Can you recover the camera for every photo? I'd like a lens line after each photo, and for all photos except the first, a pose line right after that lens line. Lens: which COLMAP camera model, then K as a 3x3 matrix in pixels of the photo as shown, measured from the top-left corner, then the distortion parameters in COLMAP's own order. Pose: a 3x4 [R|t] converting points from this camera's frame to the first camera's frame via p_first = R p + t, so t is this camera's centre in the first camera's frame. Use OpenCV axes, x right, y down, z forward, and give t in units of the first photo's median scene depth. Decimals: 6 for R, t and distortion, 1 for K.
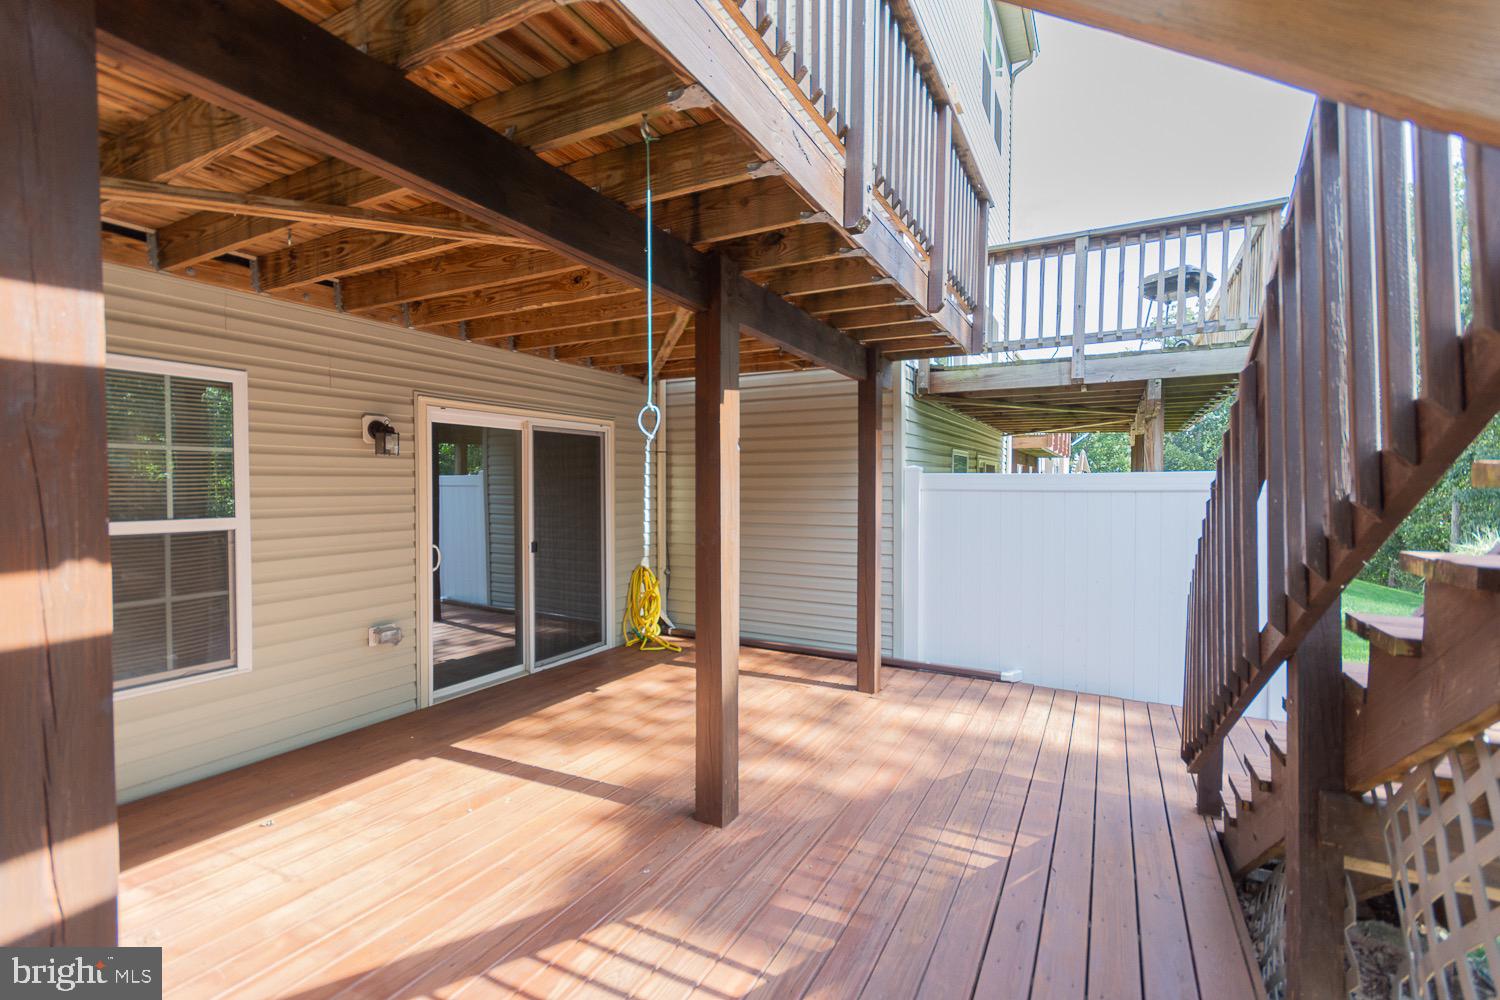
lens RADIAL K [[646.9, 0, 750.0], [0, 646.9, 500.0], [0, 0, 1]] dist [0.009239, -0.005044]
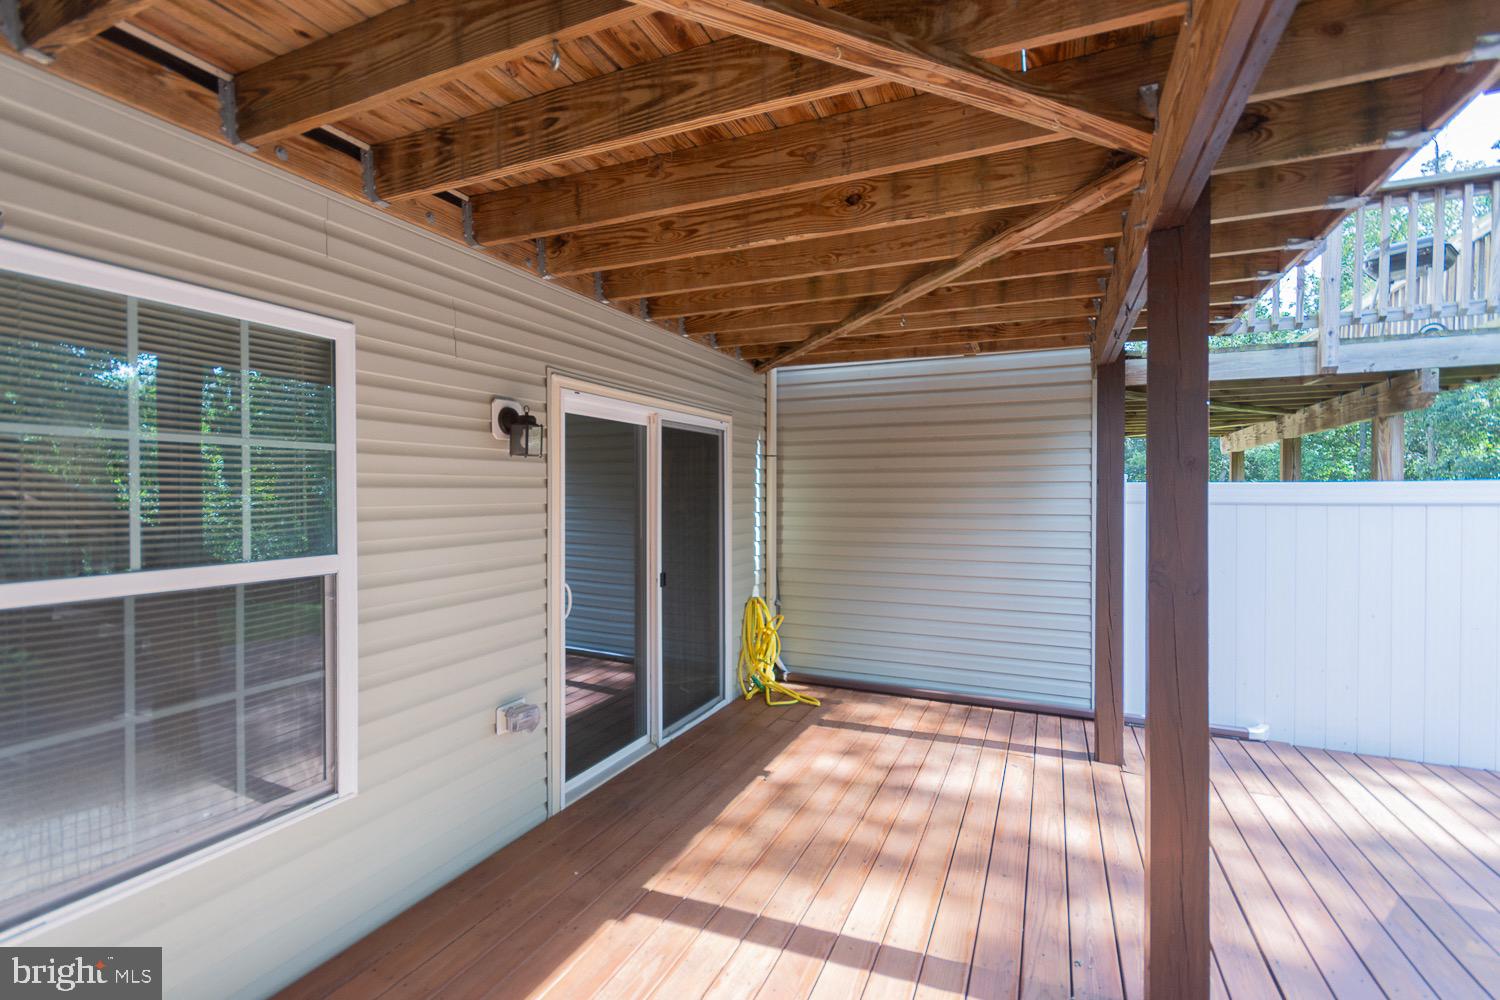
lens RADIAL K [[664.1, 0, 749.2], [0, 664.1, 499.4], [0, 0, 1]] dist [0.001845, 0.000389]
pose [[0.997133, -0.001926, 0.075643, -0.361289], [0.002882, 0.999917, -0.012540, -0.013938], [-0.075612, 0.012722, 0.997056, 0.266833]]
